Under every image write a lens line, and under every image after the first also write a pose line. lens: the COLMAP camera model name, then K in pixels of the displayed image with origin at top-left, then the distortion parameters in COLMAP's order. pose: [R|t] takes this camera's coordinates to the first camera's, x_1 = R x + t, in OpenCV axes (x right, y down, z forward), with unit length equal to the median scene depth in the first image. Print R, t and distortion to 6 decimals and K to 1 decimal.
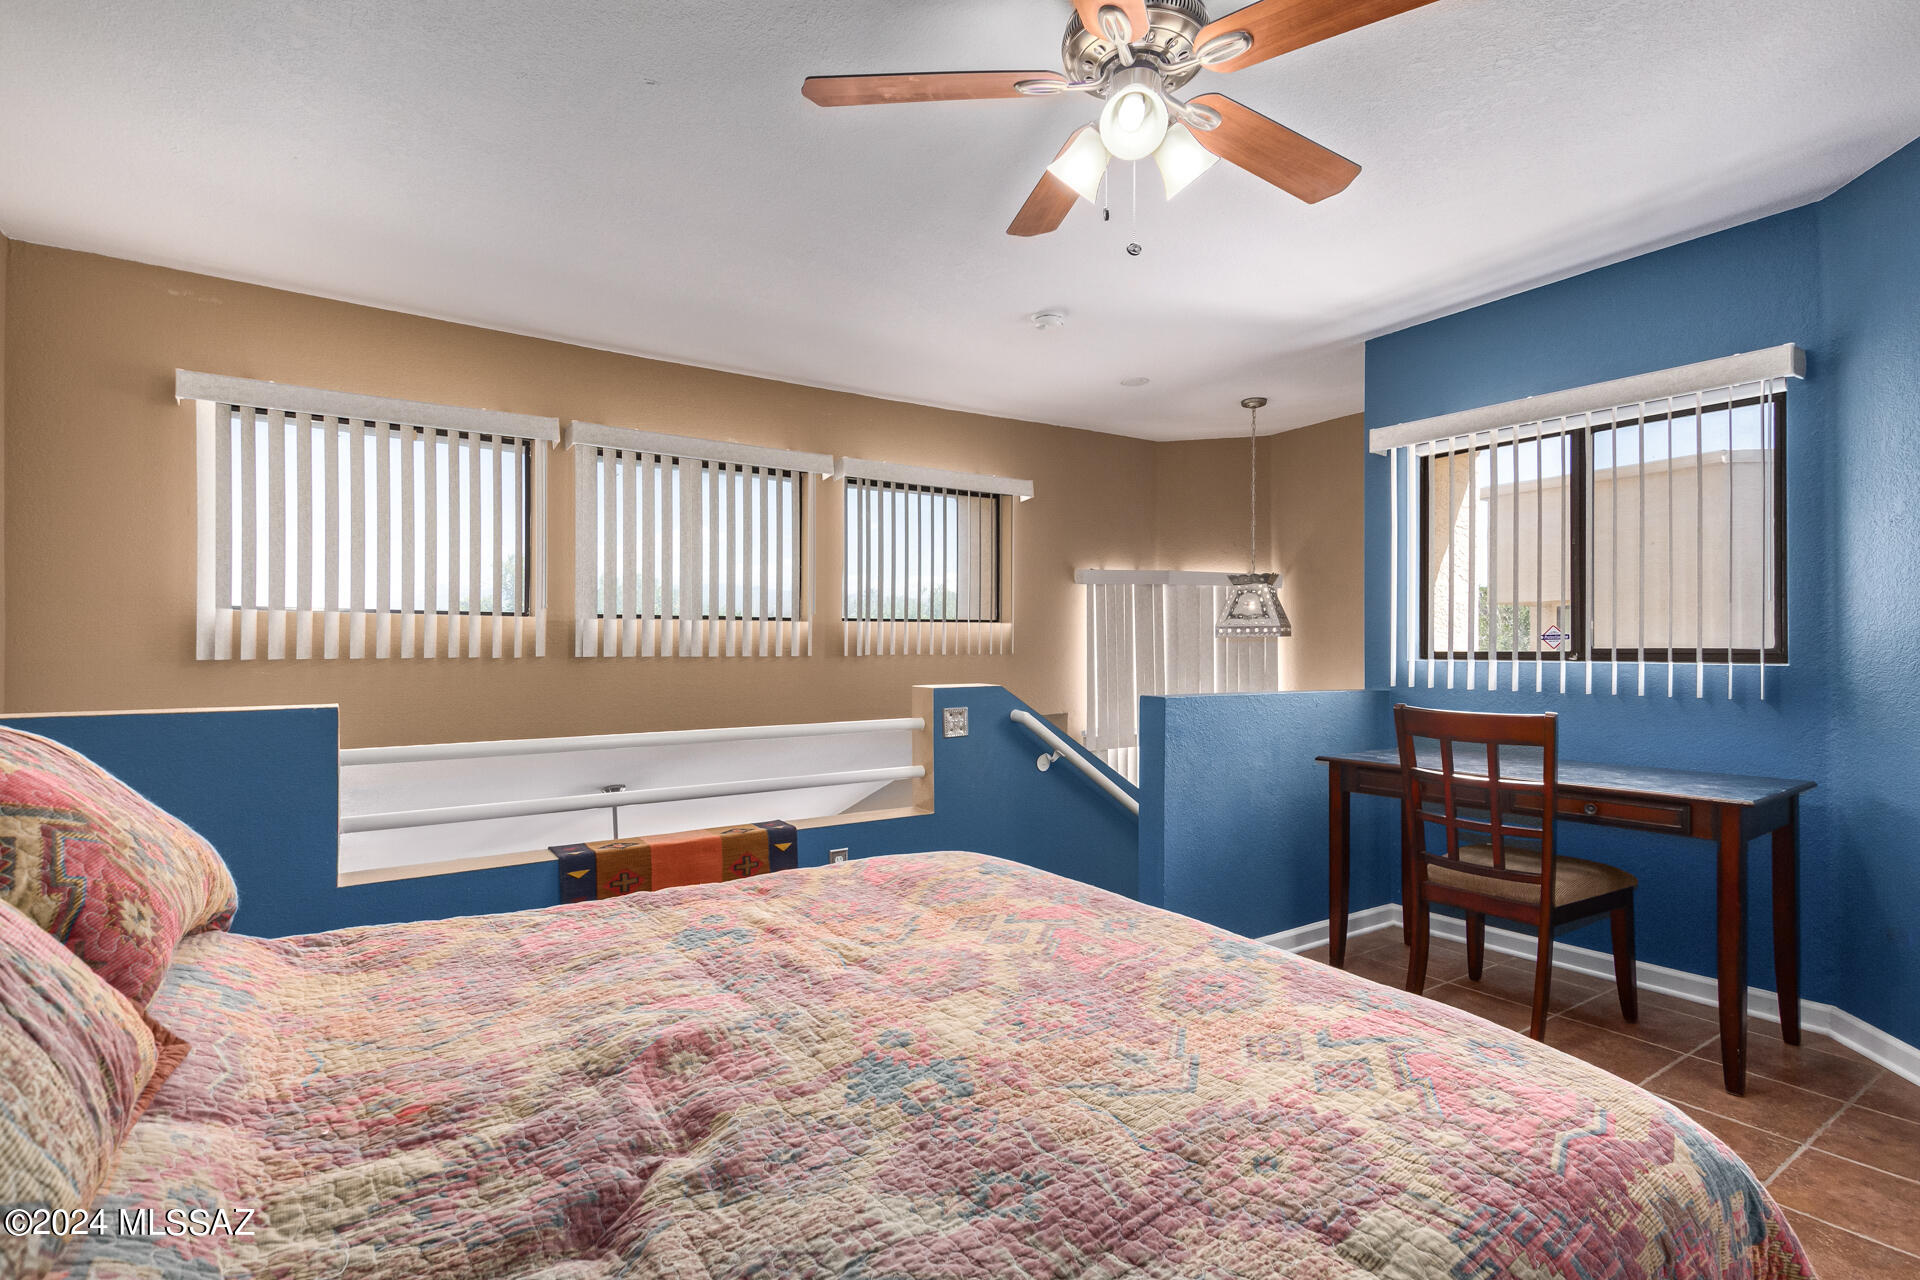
lens RADIAL K [[922.9, 0, 977.6], [0, 922.9, 647.0], [0, 0, 1]] dist [-0.000718, -0.002069]
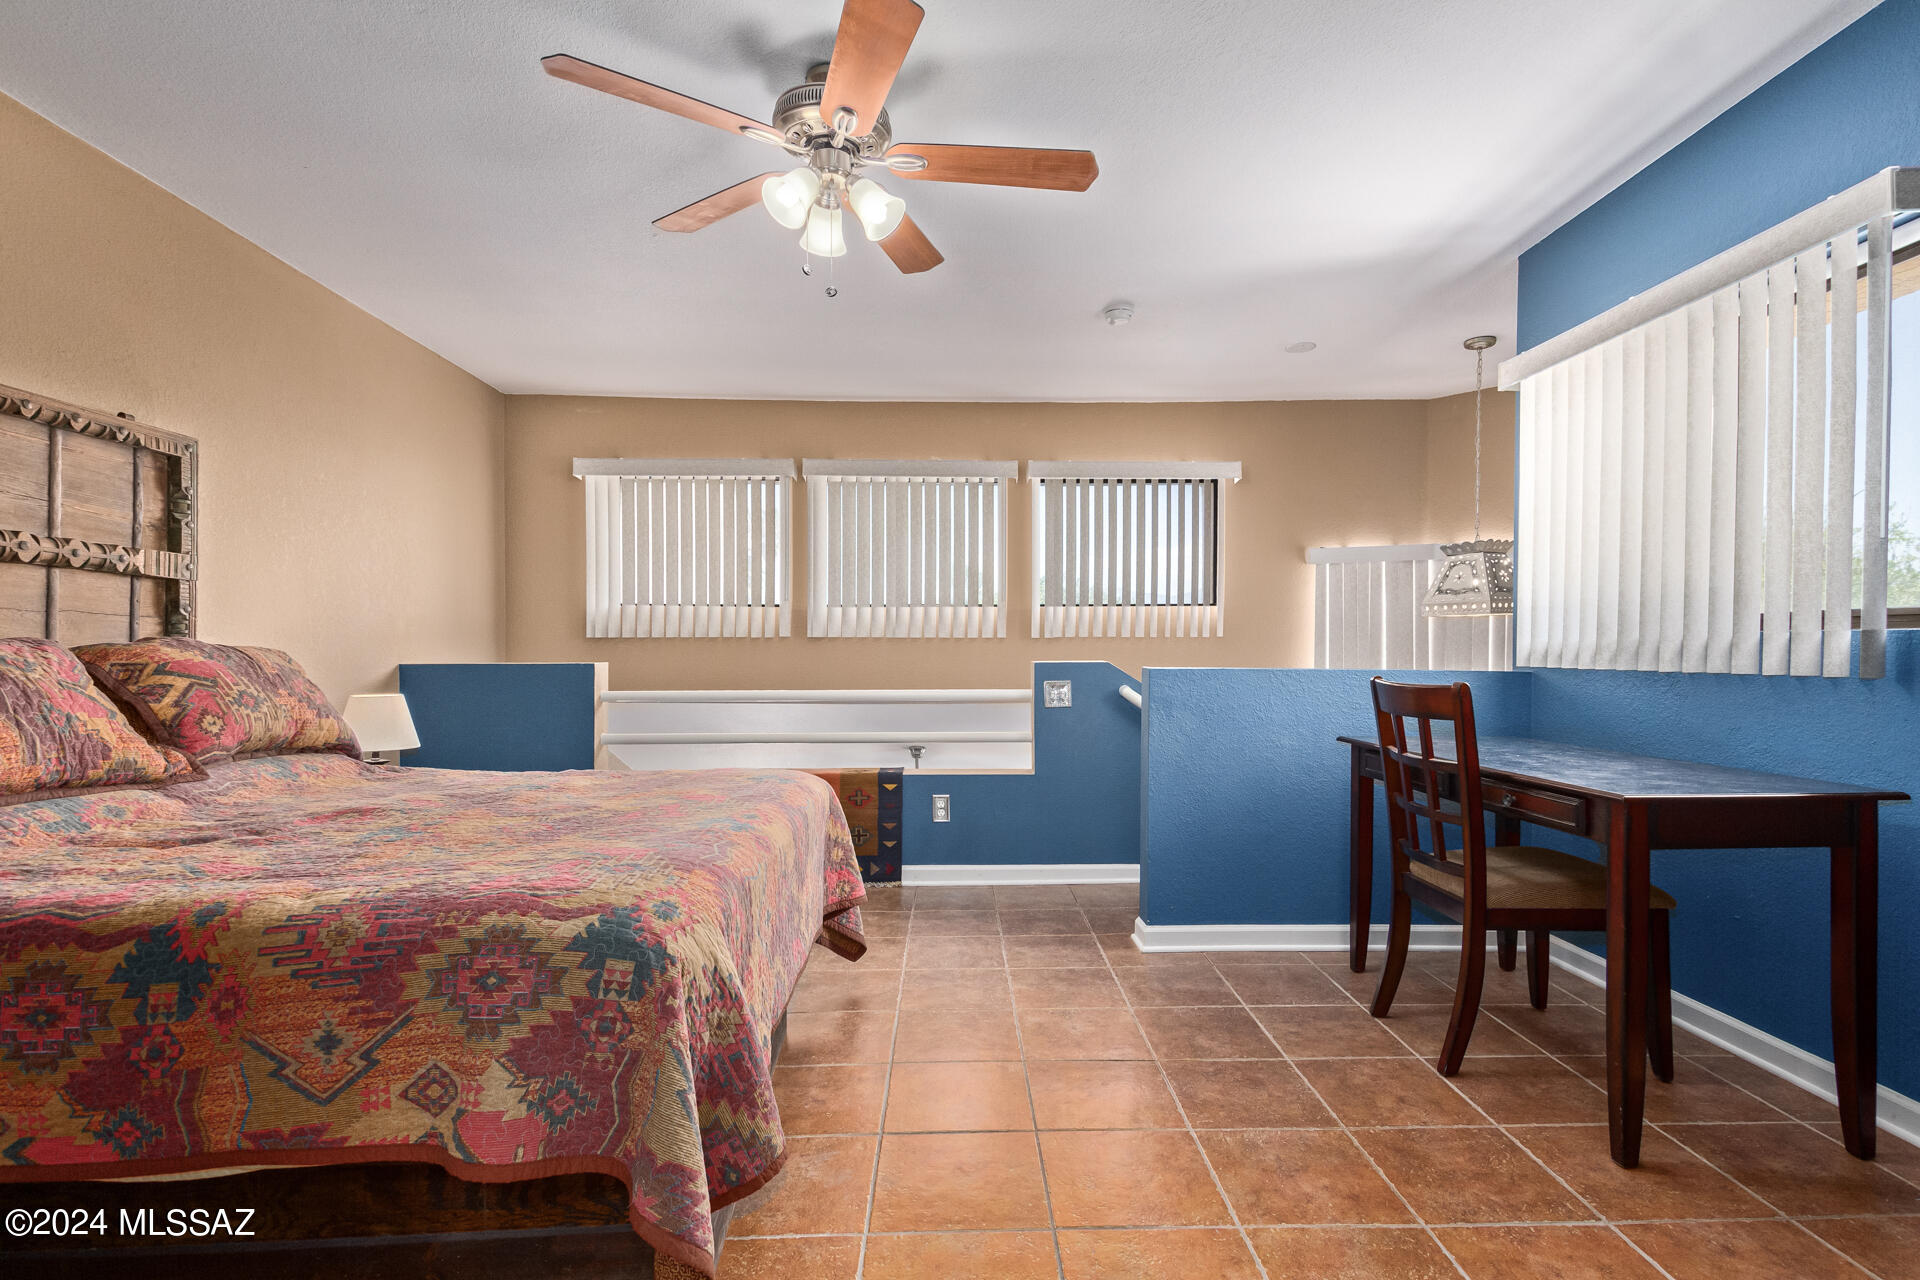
lens RADIAL K [[922.9, 0, 984.1], [0, 922.9, 658.5], [0, 0, 1]] dist [-0.000718, -0.002069]
pose [[0.839298, 0.005838, -0.543641, 0.497019], [0.000859, 0.999927, 0.012064, 0.025203], [0.543672, -0.010592, 0.839231, 0.025323]]
